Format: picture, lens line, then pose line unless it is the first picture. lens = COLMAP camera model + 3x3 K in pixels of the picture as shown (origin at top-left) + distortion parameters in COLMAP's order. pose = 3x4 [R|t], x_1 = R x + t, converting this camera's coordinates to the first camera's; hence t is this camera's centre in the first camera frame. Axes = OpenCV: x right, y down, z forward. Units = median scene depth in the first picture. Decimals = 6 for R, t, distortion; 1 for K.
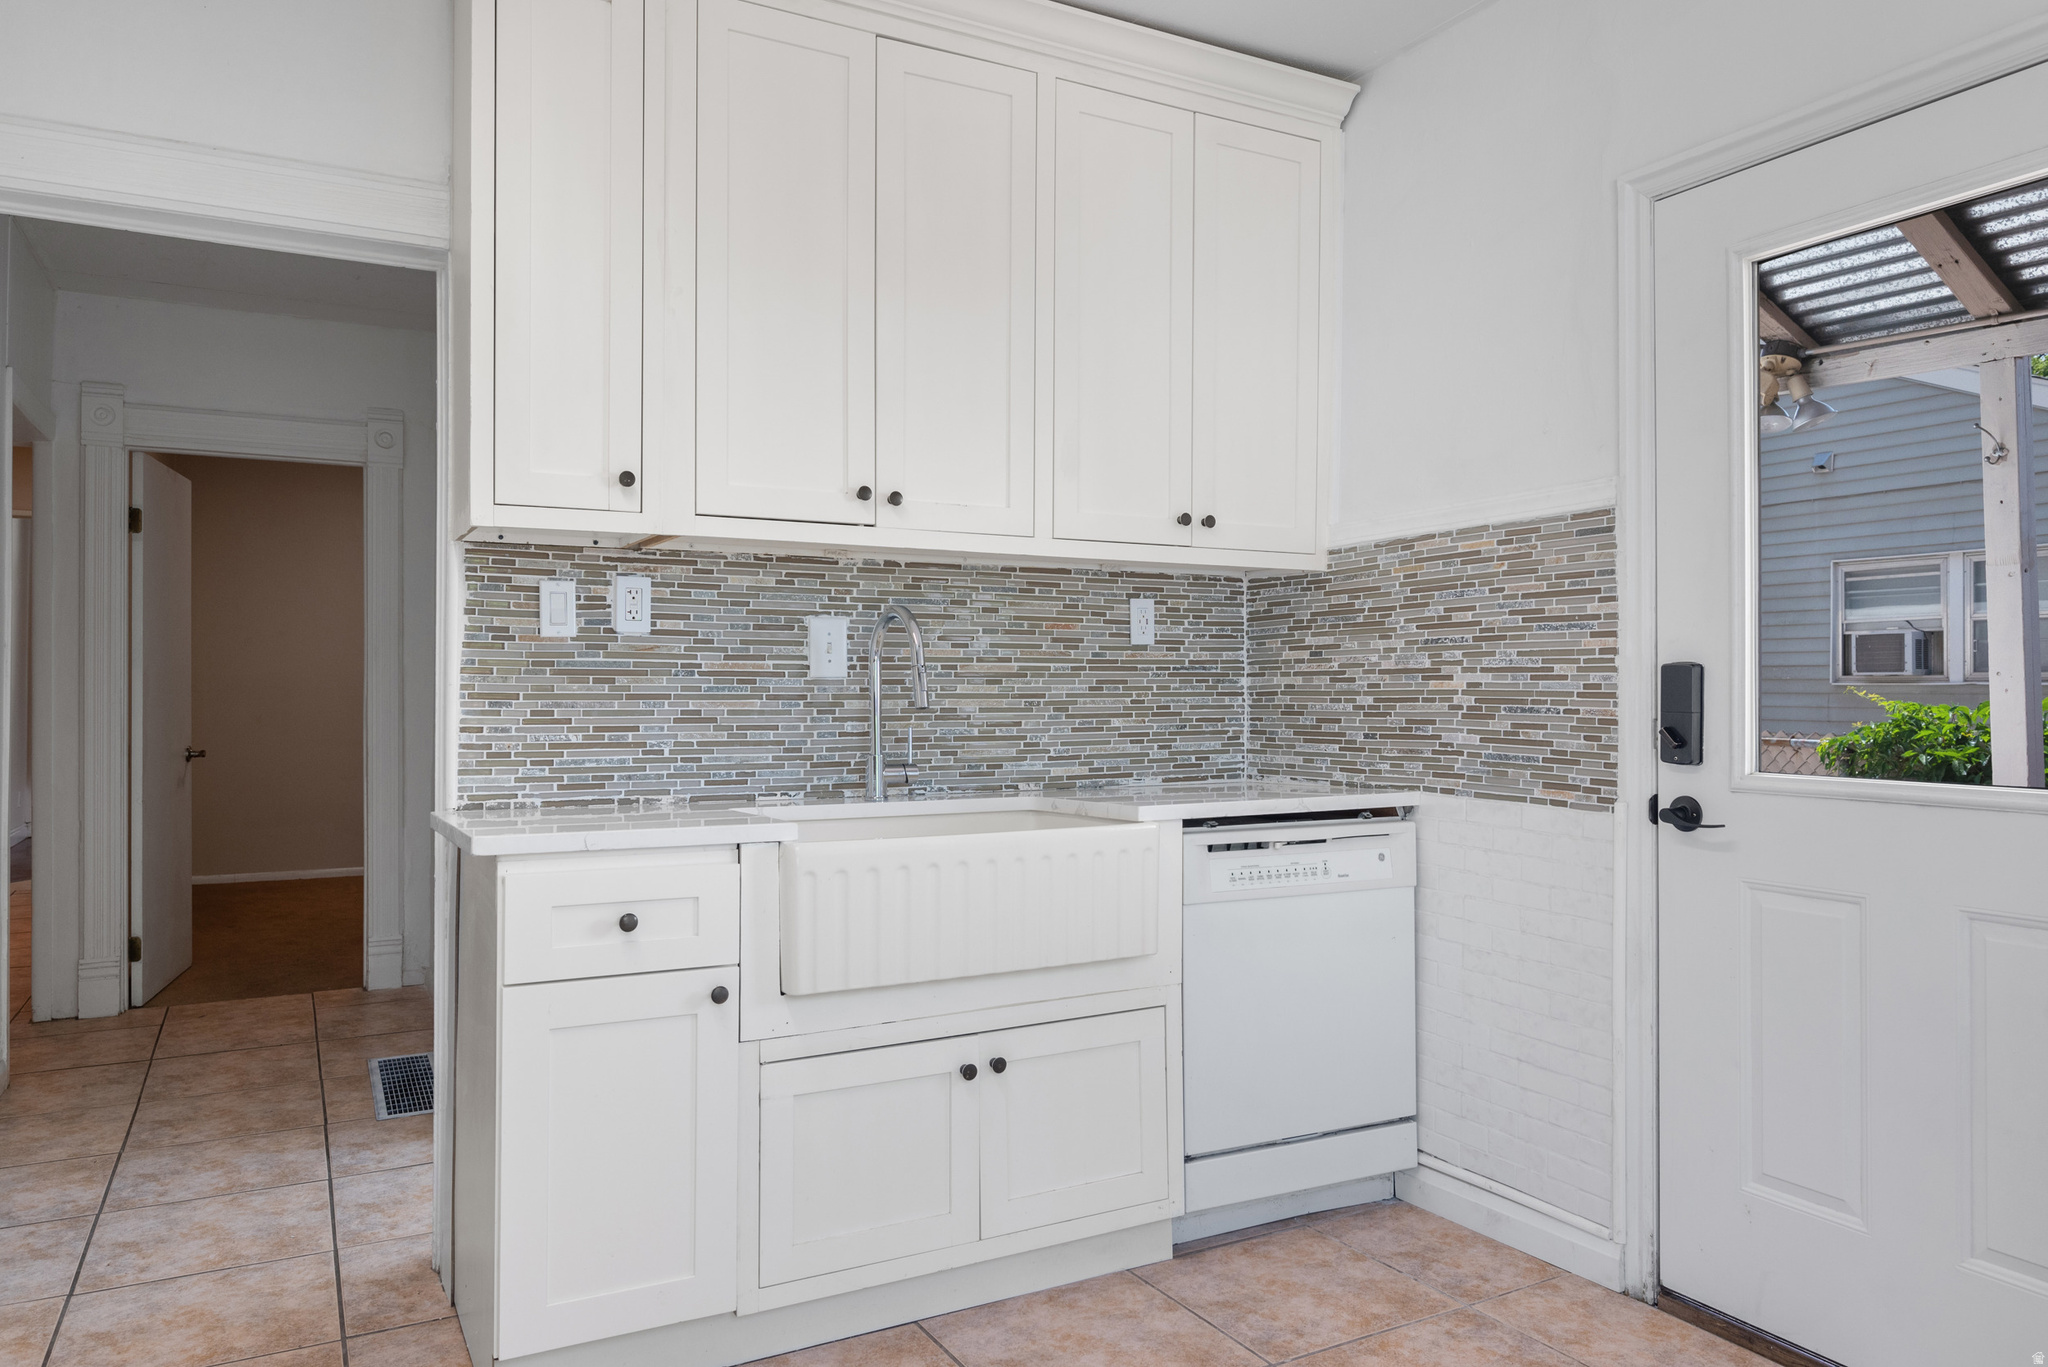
lens RADIAL K [[1337.9, 0, 1025.9], [0, 1337.9, 675.8], [0, 0, 1]] dist [-0.001054, -0.001338]
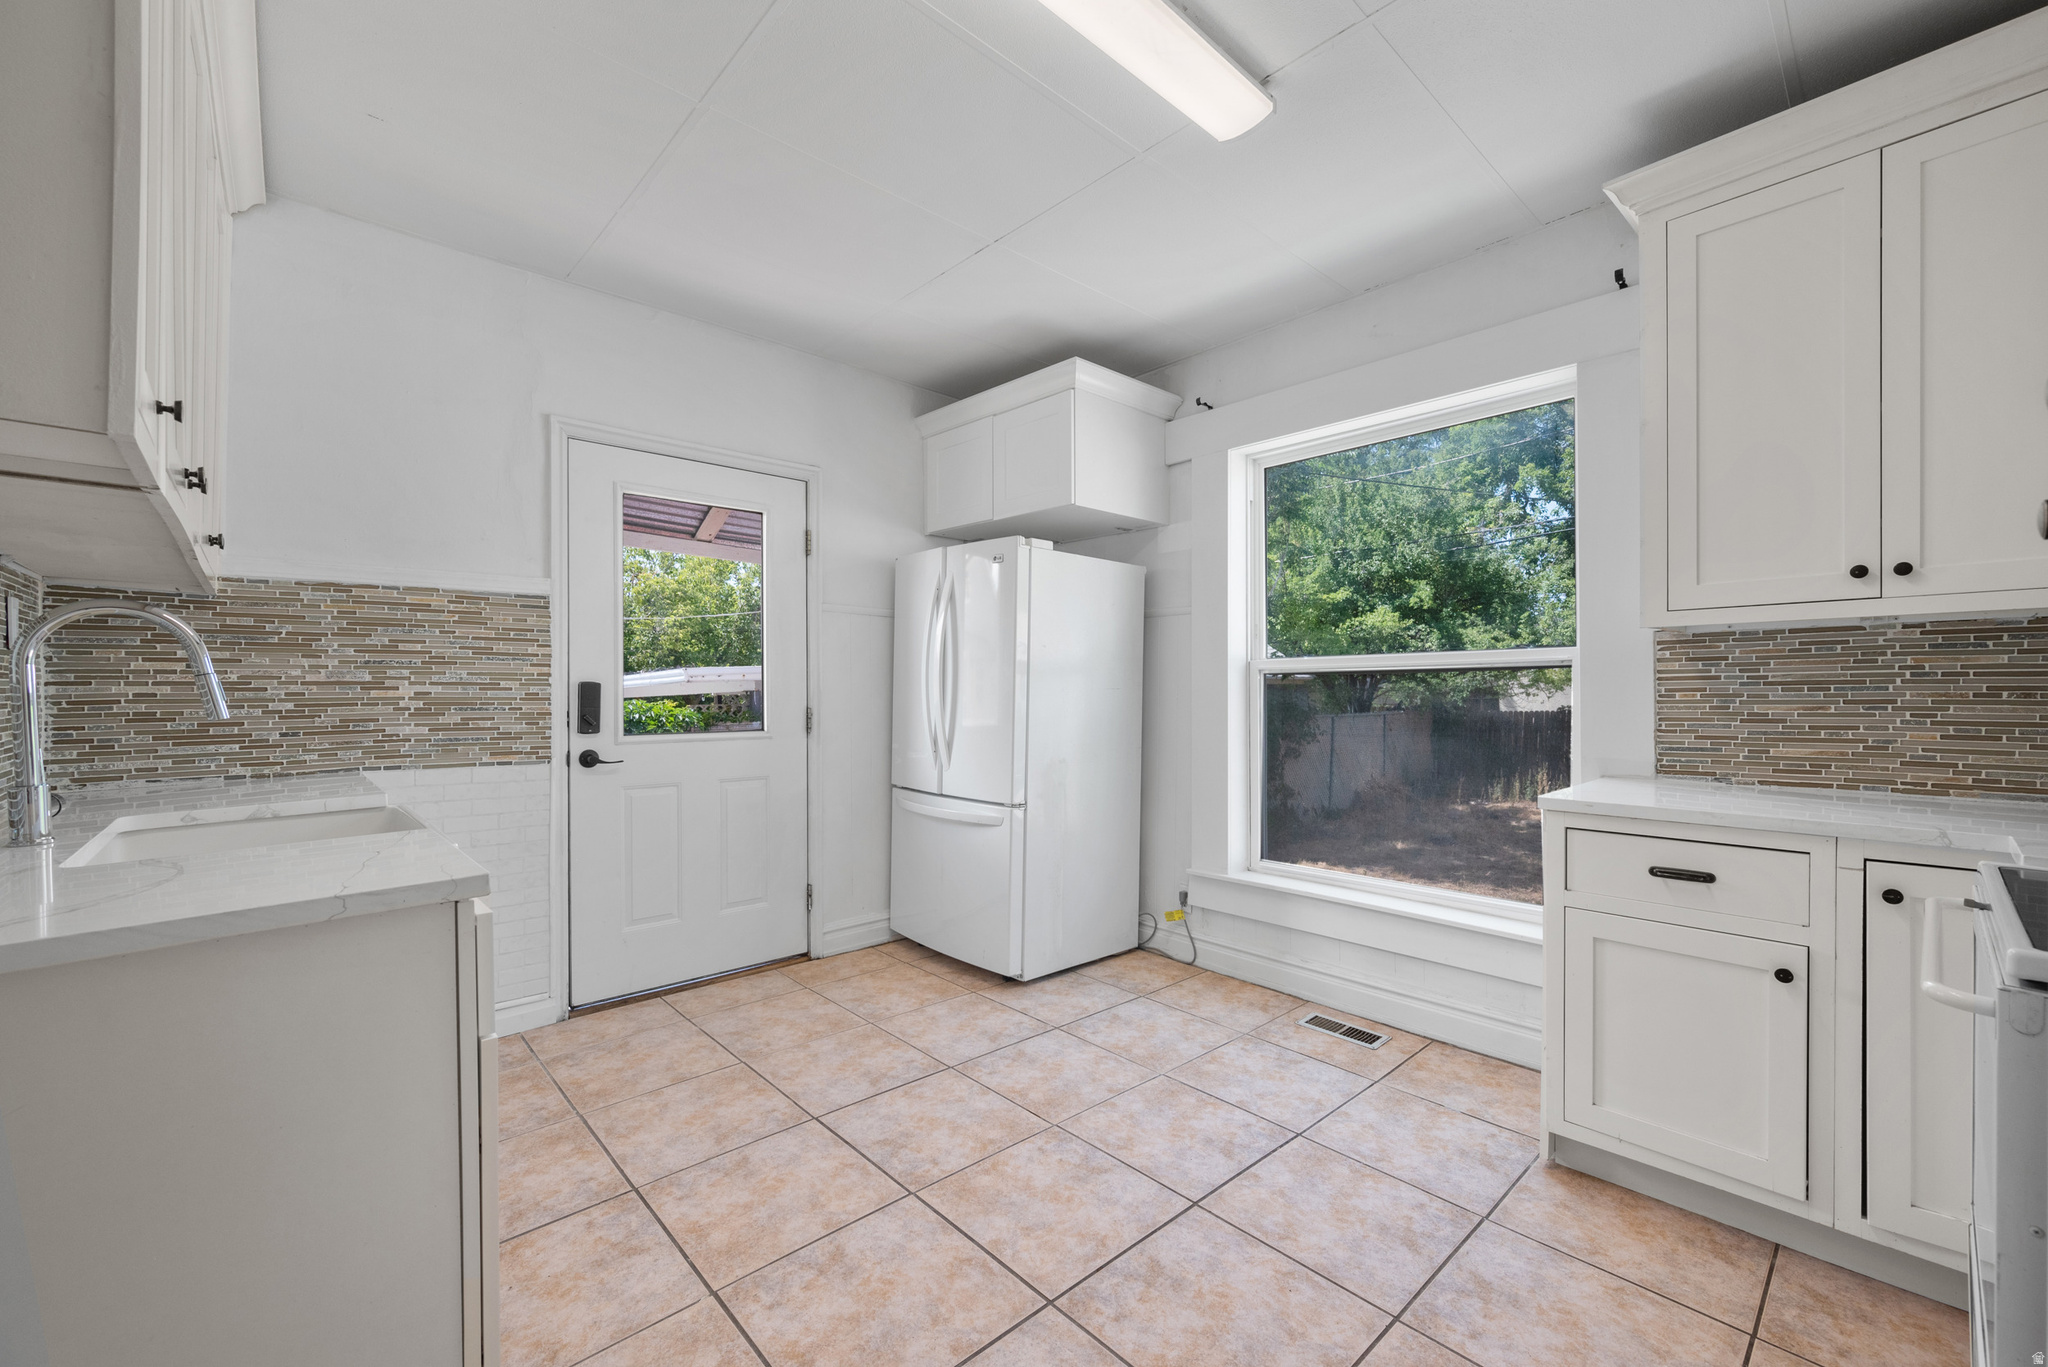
lens RADIAL K [[816.9, 0, 1029.3], [0, 816.9, 694.4], [0, 0, 1]] dist [0.000574, 0.000004]
pose [[-0.227685, -0.001501, 0.973734, -0.701038], [-0.006032, 0.999982, 0.000131, 0.003527], [-0.973716, -0.005843, -0.227690, 0.545376]]
